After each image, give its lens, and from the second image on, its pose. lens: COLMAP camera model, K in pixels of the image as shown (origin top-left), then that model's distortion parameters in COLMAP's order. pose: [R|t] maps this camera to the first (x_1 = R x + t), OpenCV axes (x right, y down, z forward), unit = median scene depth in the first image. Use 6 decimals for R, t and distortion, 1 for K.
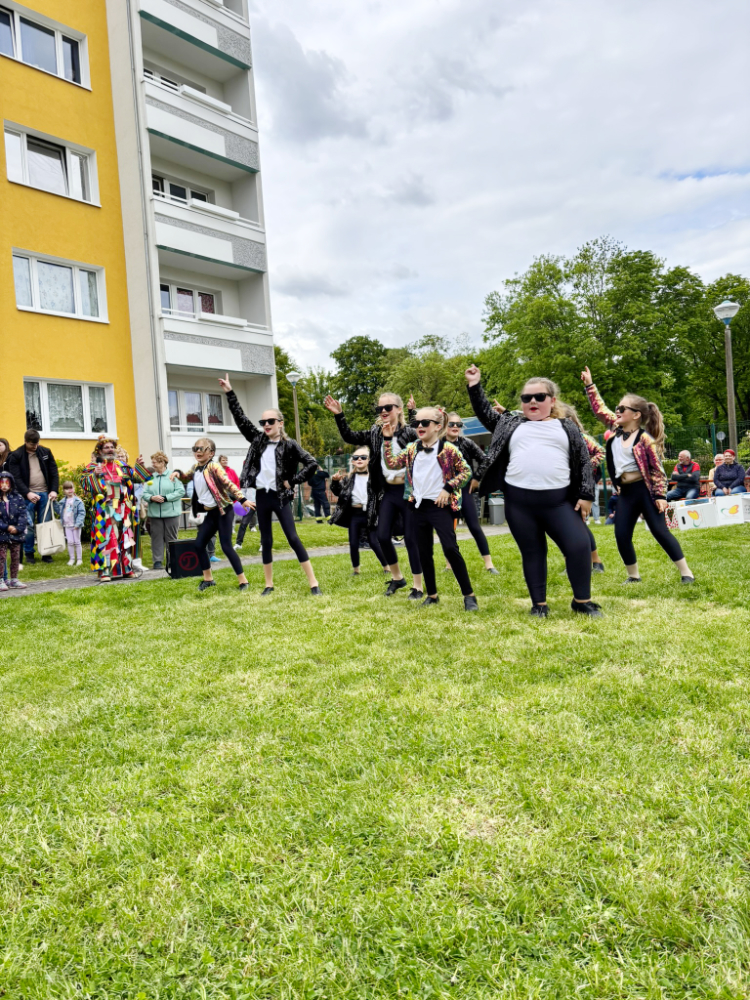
lens RADIAL K [[764.9, 0, 382.0], [0, 764.9, 490.8], [0, 0, 1]] dist [0.030070, -0.028912]
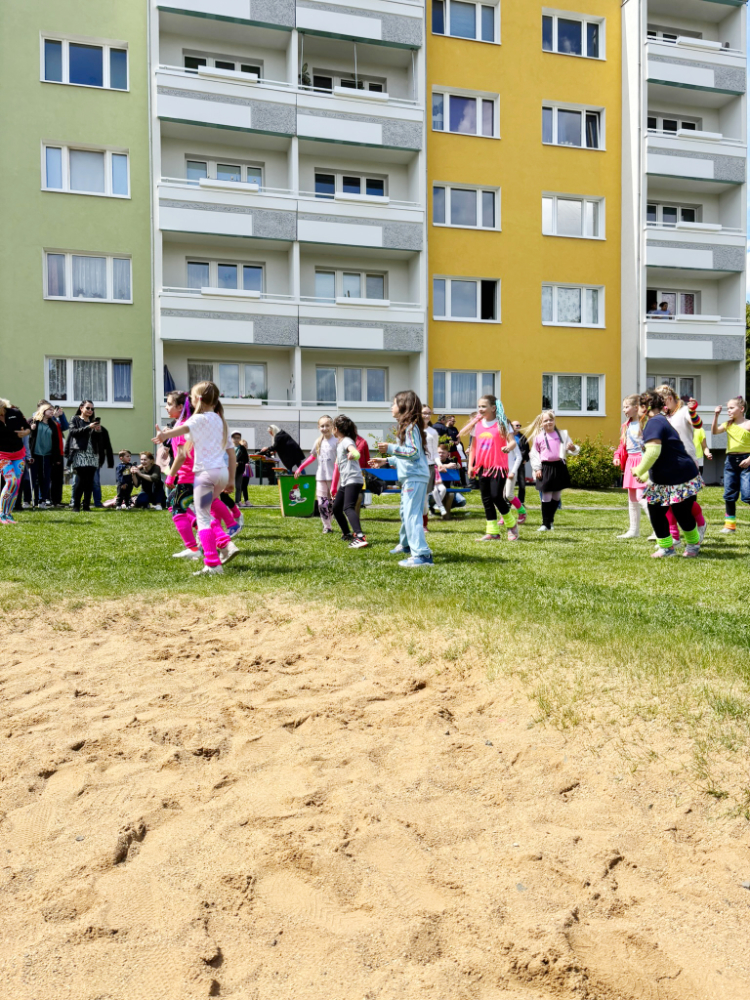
lens RADIAL K [[764.9, 0, 349.2], [0, 764.9, 504.3], [0, 0, 1]] dist [0.030070, -0.028912]
pose [[0.806280, 0.084634, -0.585448, 0.082956], [-0.040330, 0.995274, 0.088337, -0.014037], [0.590157, -0.047613, 0.805883, -0.317385]]
